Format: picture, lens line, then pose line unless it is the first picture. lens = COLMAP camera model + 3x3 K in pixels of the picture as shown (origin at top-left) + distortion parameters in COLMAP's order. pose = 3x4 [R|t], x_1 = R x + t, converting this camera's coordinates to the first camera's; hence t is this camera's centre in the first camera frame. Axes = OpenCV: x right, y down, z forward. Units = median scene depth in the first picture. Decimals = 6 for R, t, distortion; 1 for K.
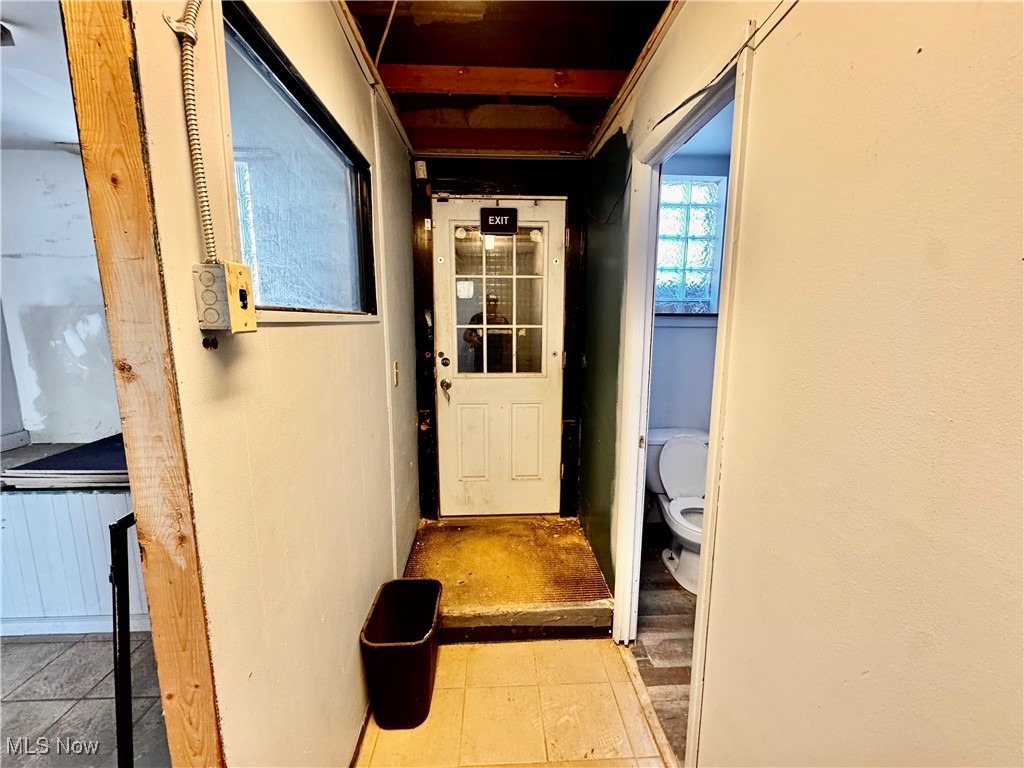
lens RADIAL K [[411.8, 0, 511.6], [0, 411.8, 380.0], [0, 0, 1]] dist [-0.003892, 0.000478]
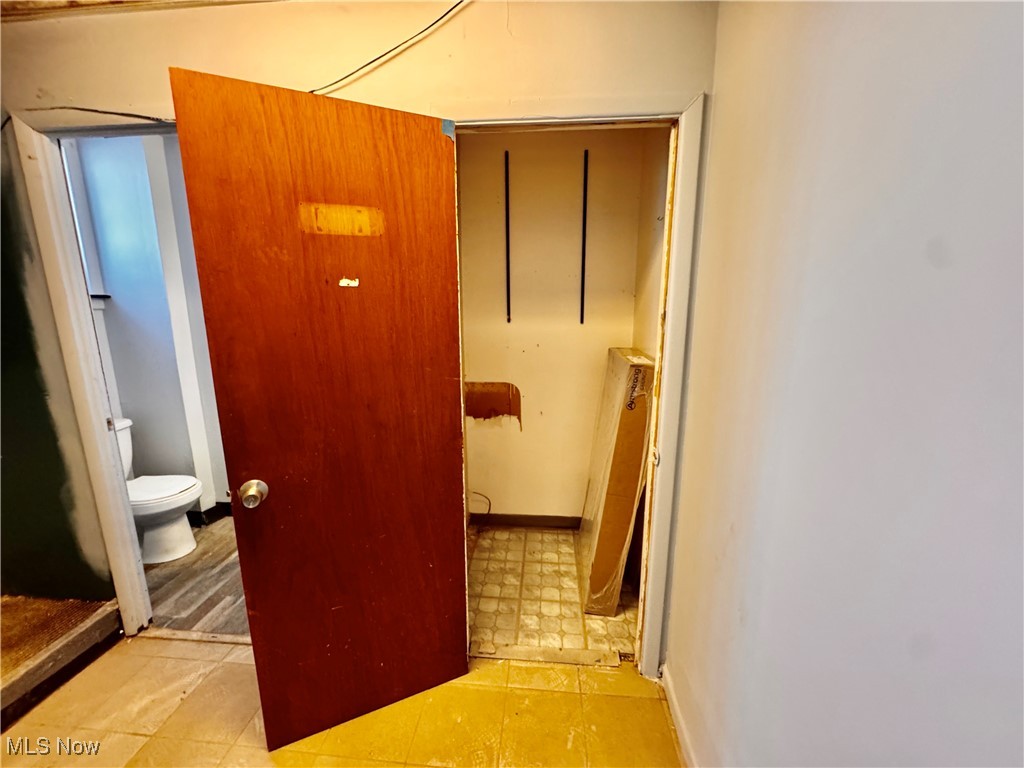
lens RADIAL K [[411.8, 0, 515.6], [0, 411.8, 376.4], [0, 0, 1]] dist [-0.003892, 0.000478]
pose [[0.137838, -0.180426, 0.973882, -0.318868], [0.147713, 0.976017, 0.159915, 0.014226], [-0.979378, 0.121812, 0.161184, -0.082089]]
